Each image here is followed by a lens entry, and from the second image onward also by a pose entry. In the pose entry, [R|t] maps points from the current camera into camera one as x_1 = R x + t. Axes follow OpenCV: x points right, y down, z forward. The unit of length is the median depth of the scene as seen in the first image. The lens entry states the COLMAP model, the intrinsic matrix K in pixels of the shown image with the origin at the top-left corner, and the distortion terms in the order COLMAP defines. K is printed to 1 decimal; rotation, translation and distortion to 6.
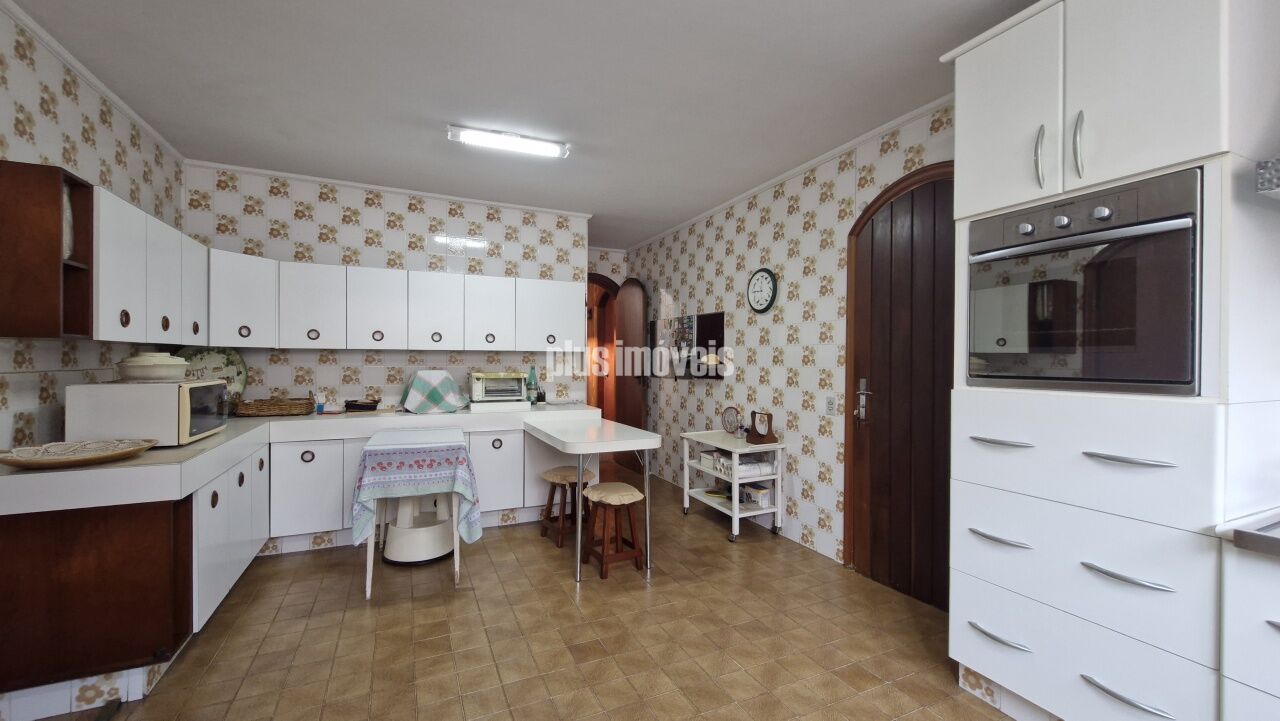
lens RADIAL K [[508.1, 0, 635.2], [0, 508.1, 362.8], [0, 0, 1]] dist [-0.001303, -0.000301]
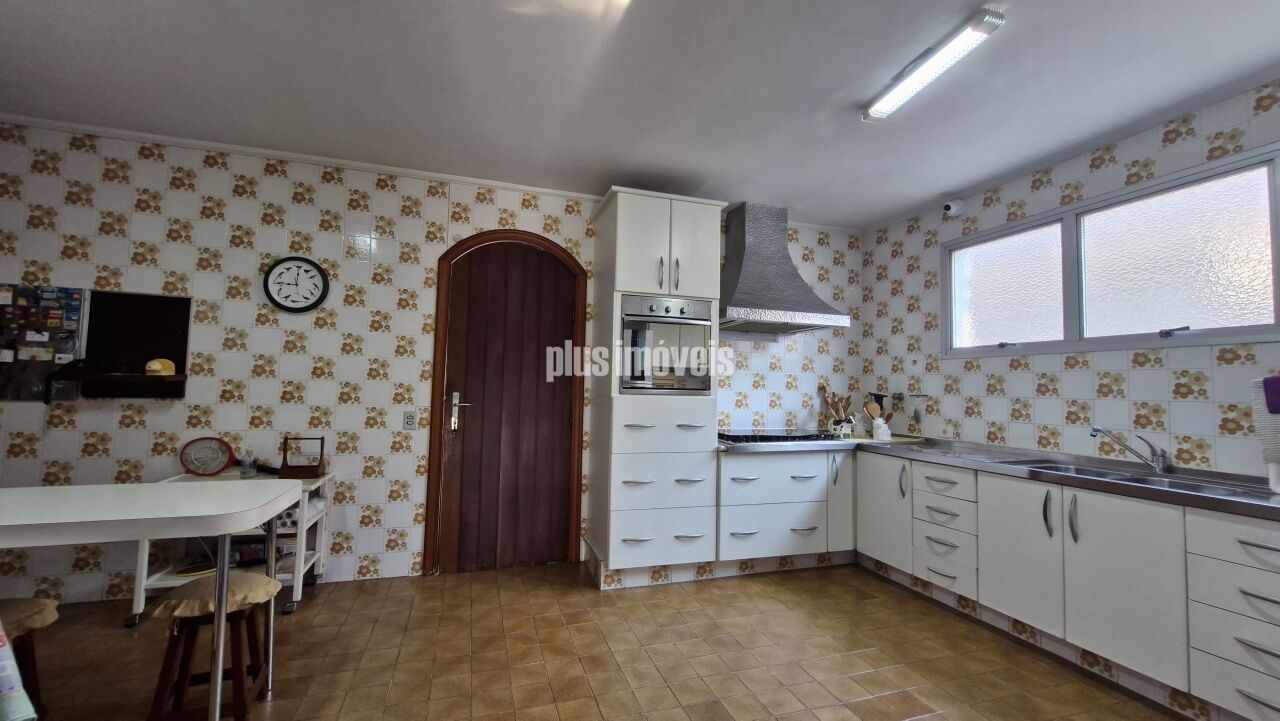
lens RADIAL K [[508.1, 0, 630.7], [0, 508.1, 364.5], [0, 0, 1]] dist [-0.001303, -0.000301]
pose [[0.110613, 0.046697, 0.992766, -0.521221], [-0.014320, 0.998867, -0.045389, 0.013012], [-0.993760, -0.009196, 0.111156, 0.425438]]
